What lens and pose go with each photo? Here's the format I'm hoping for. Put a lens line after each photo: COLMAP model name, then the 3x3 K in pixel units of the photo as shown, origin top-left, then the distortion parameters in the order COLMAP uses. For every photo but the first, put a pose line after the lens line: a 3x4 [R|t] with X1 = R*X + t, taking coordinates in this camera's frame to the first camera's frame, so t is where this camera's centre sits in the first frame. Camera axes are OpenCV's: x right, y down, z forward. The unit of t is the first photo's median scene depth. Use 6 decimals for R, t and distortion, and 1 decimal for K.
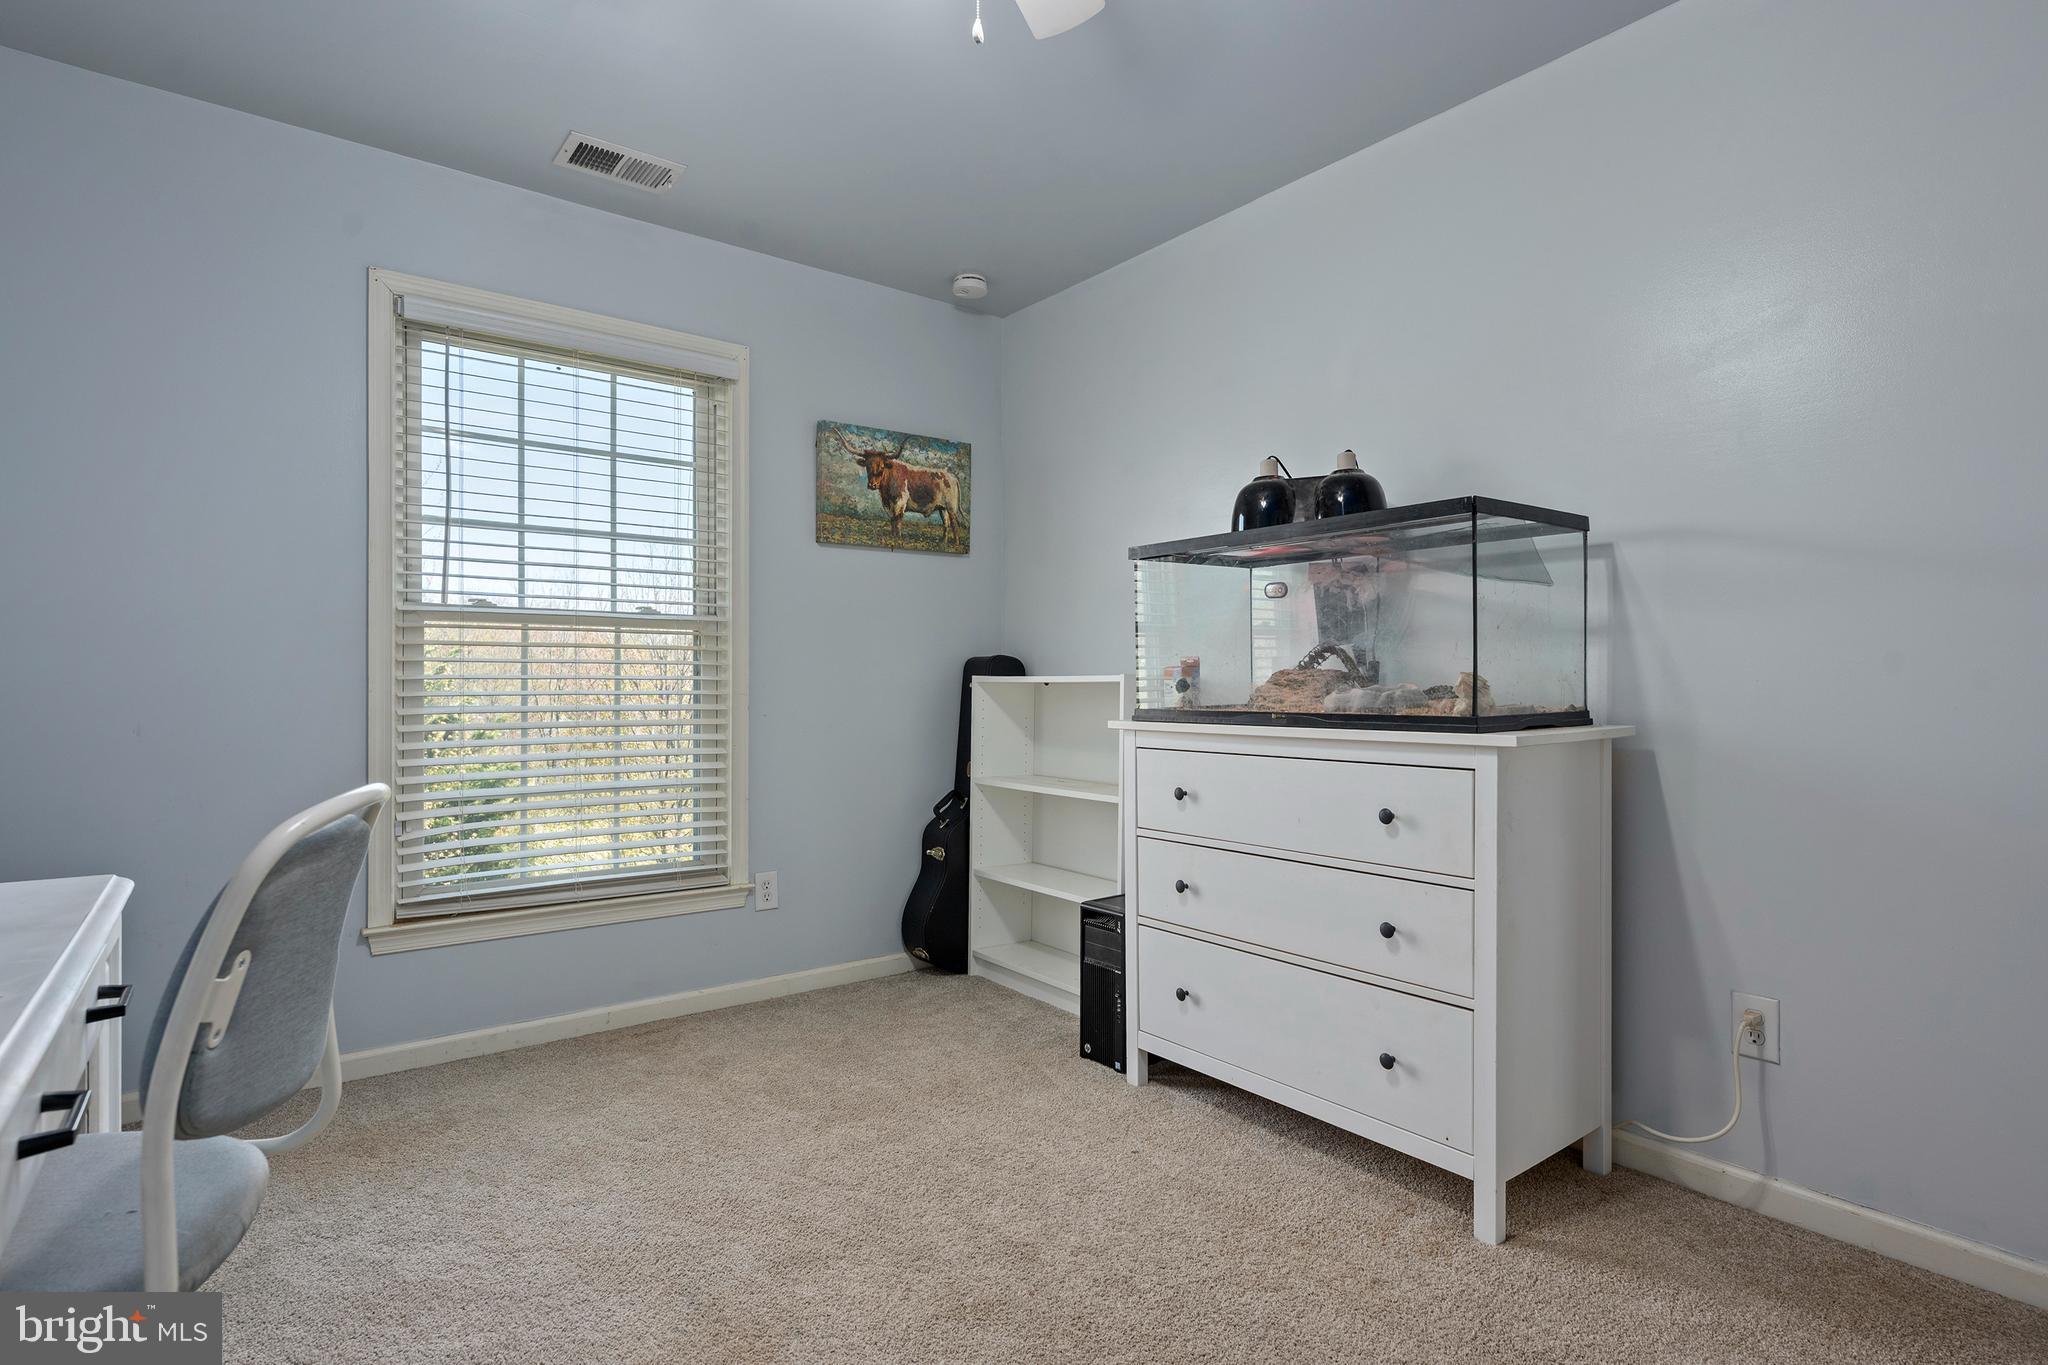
lens RADIAL K [[1042.7, 0, 1026.1], [0, 1042.7, 680.1], [0, 0, 1]] dist [-0.003967, -0.000031]
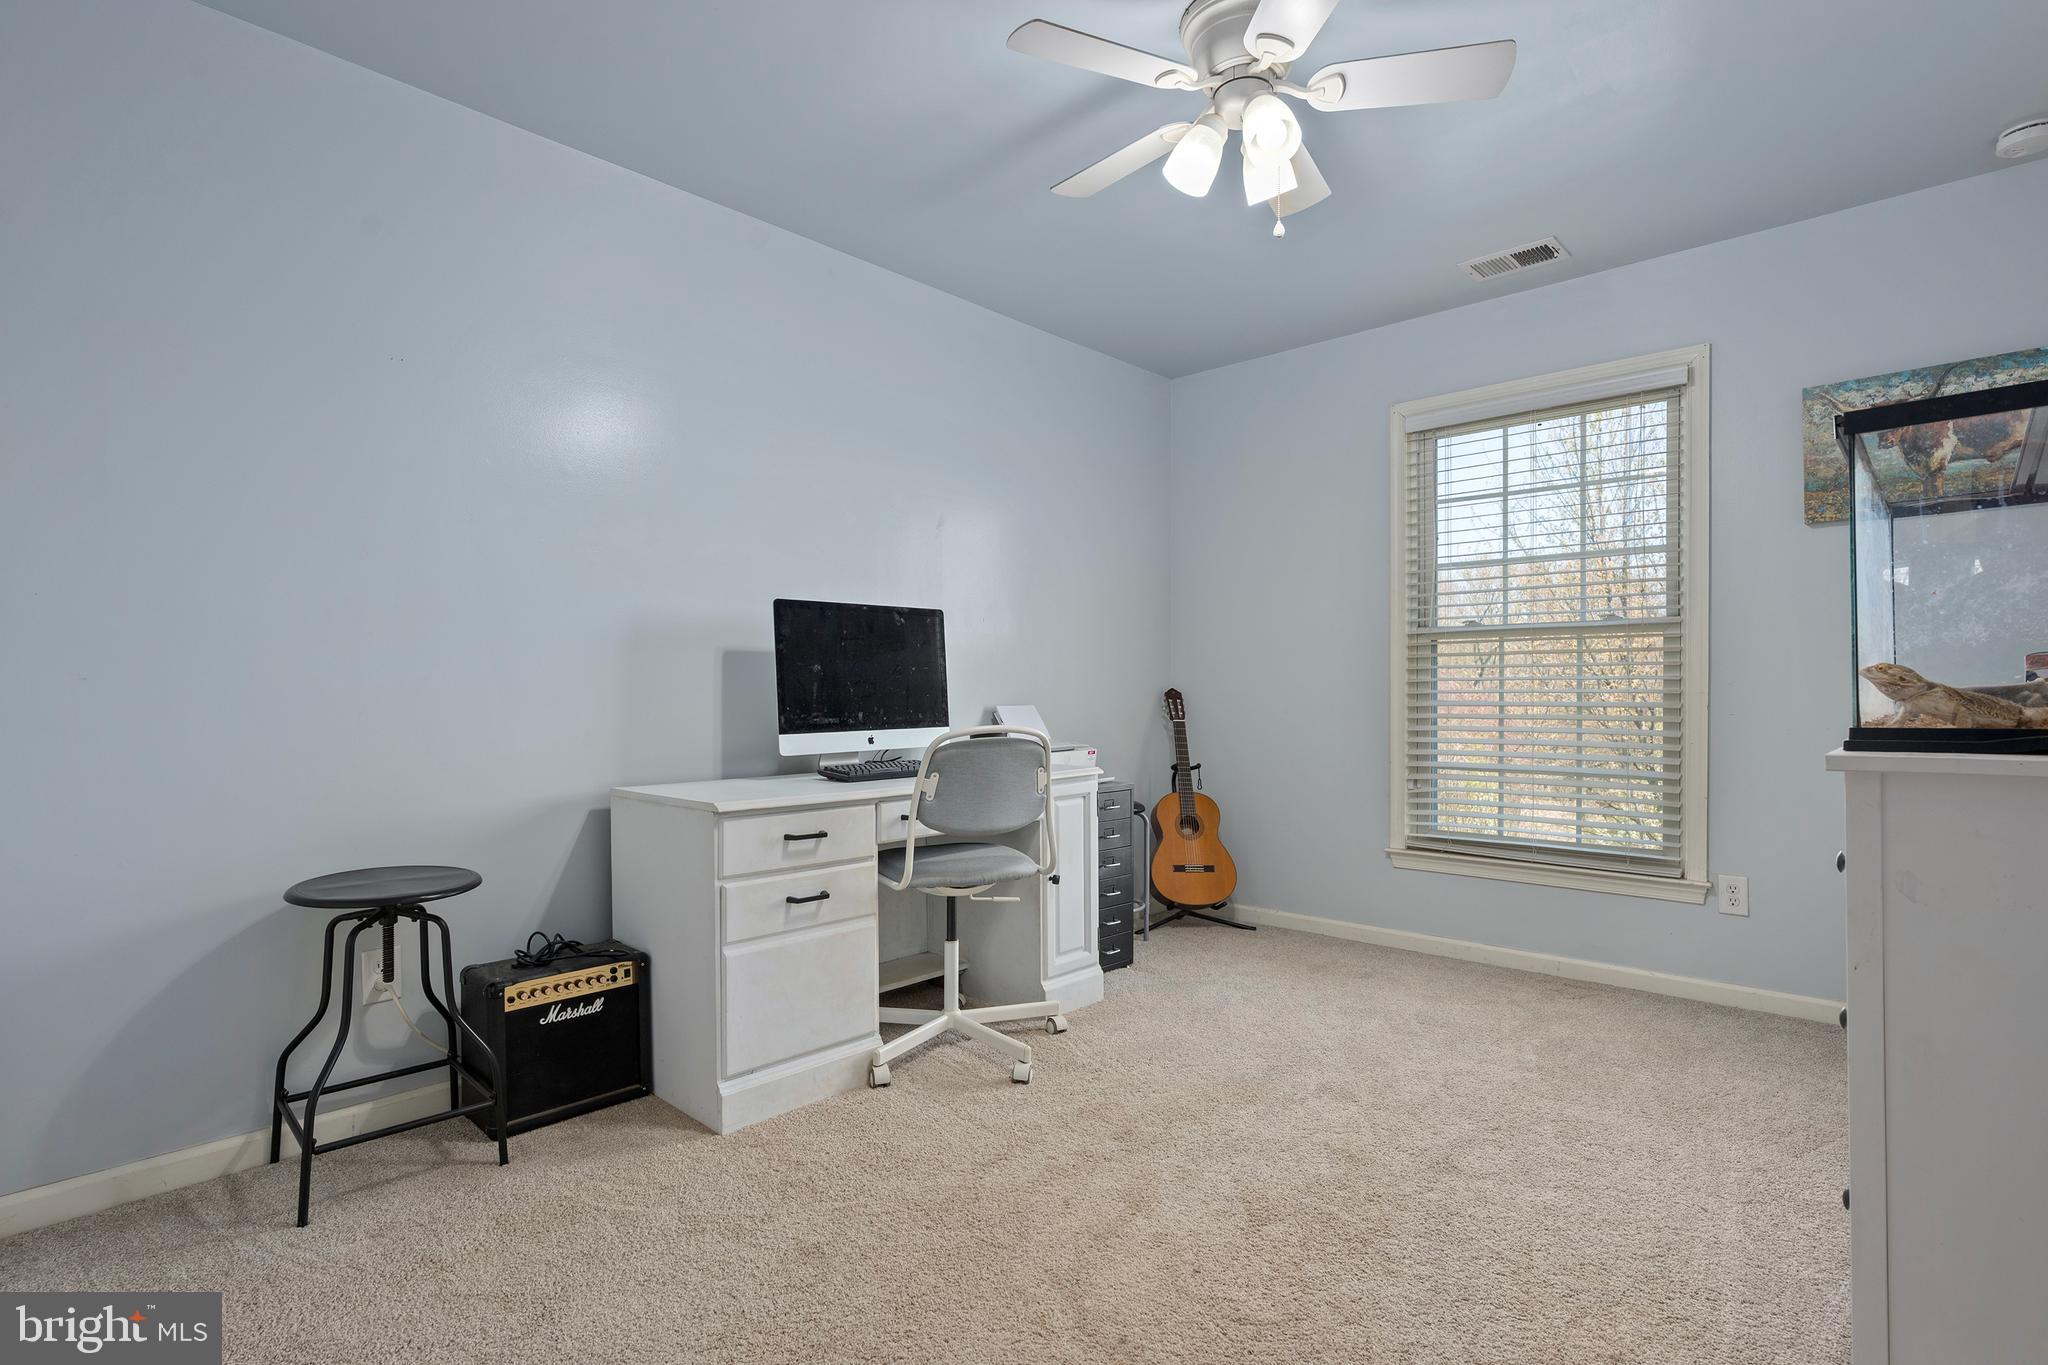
lens RADIAL K [[965.7, 0, 1026.6], [0, 965.7, 692.3], [0, 0, 1]] dist [-0.001406, -0.000264]
pose [[0.176240, -0.003874, -0.984340, 0.568315], [0.003705, 0.999988, -0.003272, 0.015129], [0.984340, -0.003070, 0.176252, 0.212740]]
